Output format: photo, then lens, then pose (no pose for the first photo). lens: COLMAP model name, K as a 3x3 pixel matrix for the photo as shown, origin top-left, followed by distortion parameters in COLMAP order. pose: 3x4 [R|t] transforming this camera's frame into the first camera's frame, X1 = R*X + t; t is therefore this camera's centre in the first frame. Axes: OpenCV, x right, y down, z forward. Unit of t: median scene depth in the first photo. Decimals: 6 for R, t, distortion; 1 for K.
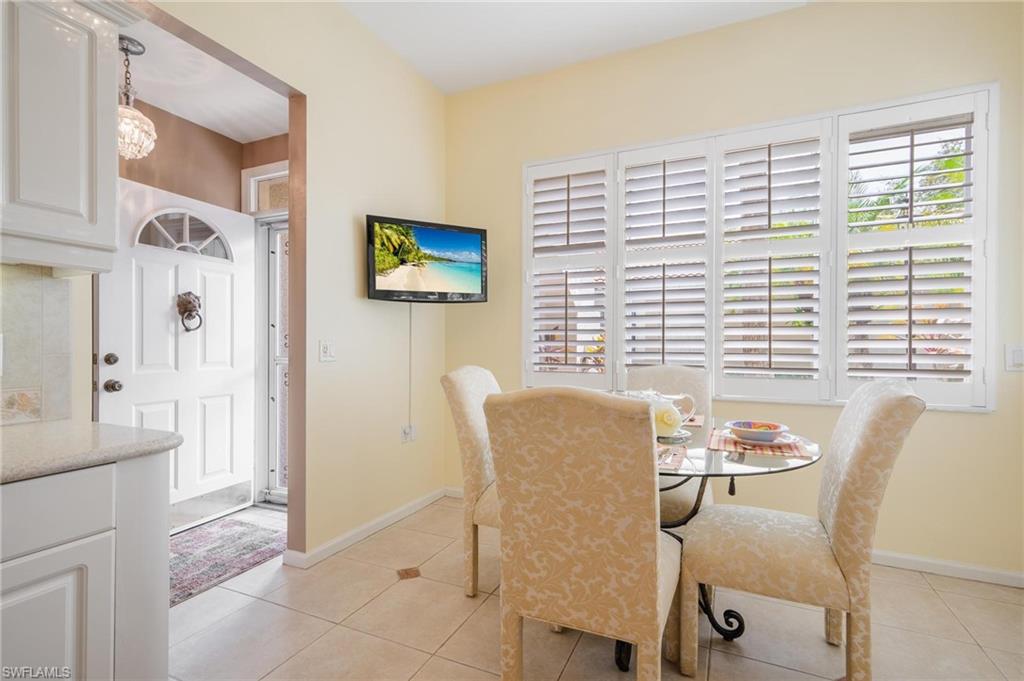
lens RADIAL K [[471.4, 0, 515.8], [0, 471.4, 343.5], [0, 0, 1]] dist [0.012160, -0.000053]
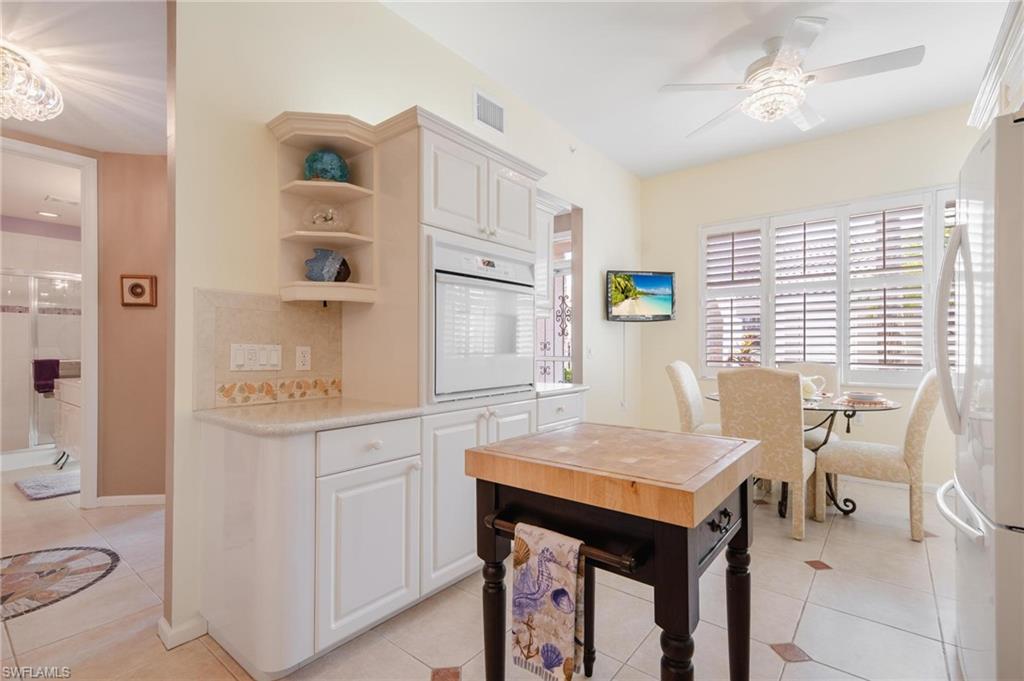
lens RADIAL K [[466.3, 0, 527.9], [0, 466.3, 345.1], [0, 0, 1]] dist [-0.000095, 0.000365]
pose [[0.973509, -0.003596, -0.228623, -0.291528], [0.002731, 0.999988, -0.004097, -0.003381], [0.228634, 0.003364, 0.973507, -0.916734]]
